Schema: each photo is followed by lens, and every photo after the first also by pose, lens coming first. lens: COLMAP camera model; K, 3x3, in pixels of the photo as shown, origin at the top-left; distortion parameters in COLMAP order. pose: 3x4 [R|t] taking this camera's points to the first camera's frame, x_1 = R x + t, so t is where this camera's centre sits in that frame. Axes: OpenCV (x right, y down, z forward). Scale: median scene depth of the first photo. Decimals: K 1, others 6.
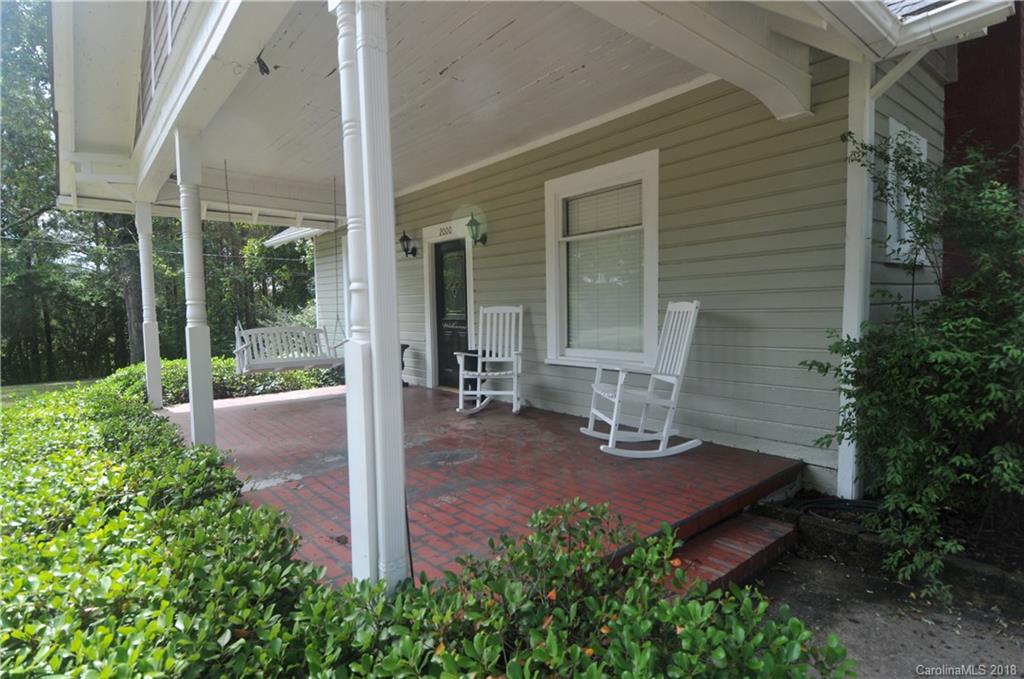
lens RADIAL K [[531.6, 0, 510.5], [0, 531.6, 342.2], [0, 0, 1]] dist [-0.000799, -0.001173]
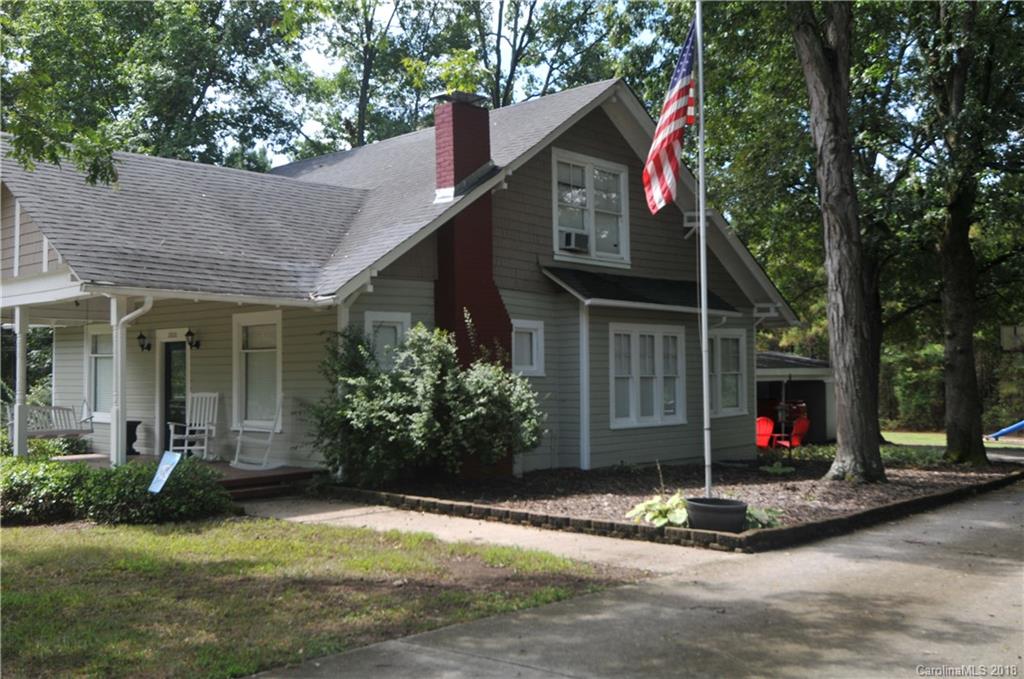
lens RADIAL K [[1020.5, 0, 513.3], [0, 1020.5, 336.8], [0, 0, 1]] dist [0.058553, 0.000000]
pose [[0.991277, 0.018896, 0.130436, 0.465485], [-0.005018, 0.994363, -0.105914, 0.077500], [-0.131702, 0.104335, 0.985783, -1.979367]]
